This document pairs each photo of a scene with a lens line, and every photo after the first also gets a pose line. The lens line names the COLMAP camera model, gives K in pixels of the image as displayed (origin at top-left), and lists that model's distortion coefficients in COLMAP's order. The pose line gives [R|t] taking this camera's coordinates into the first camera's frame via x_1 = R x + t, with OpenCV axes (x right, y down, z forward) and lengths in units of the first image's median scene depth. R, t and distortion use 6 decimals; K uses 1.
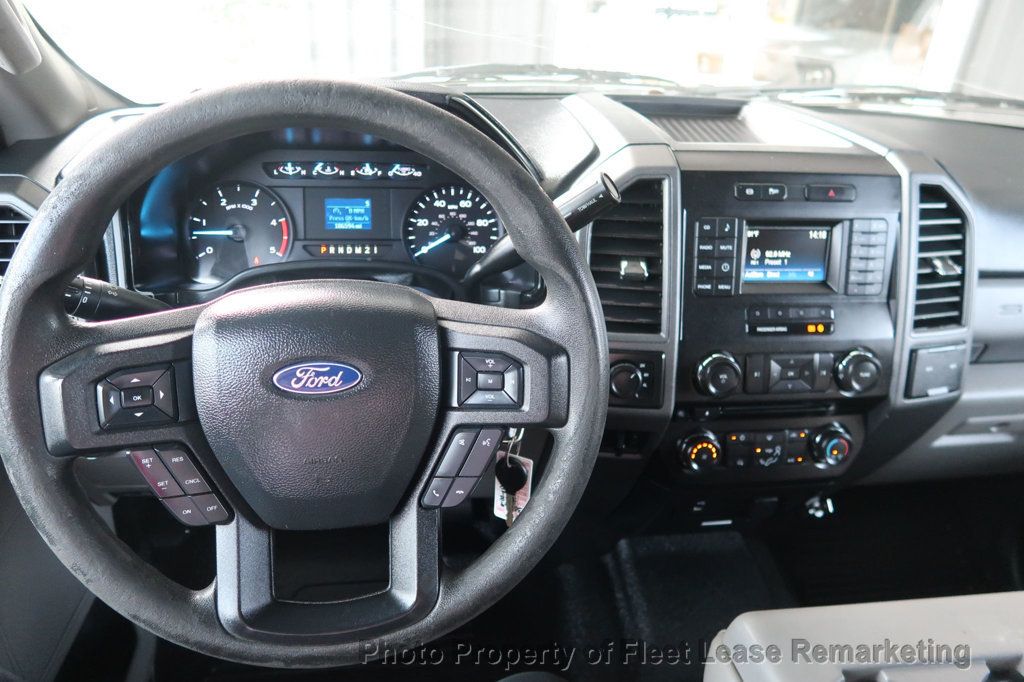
lens RADIAL K [[714.3, 0, 521.8], [0, 714.3, 337.6], [0, 0, 1]] dist [-0.034440, 0.014095]
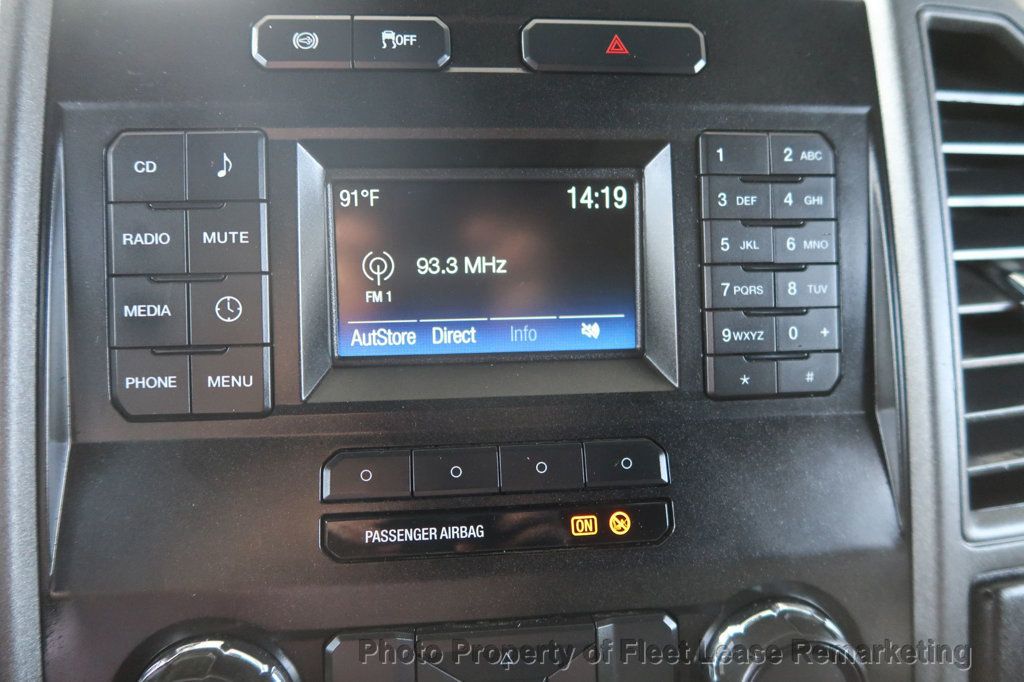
lens RADIAL K [[714.3, 0, 508.5], [0, 714.3, 341.7], [0, 0, 1]] dist [-0.034440, 0.014095]
pose [[0.998256, -0.036558, -0.046356, 0.266021], [0.028065, 0.984667, -0.172169, -0.024084], [0.051939, 0.170568, 0.983976, 0.486113]]
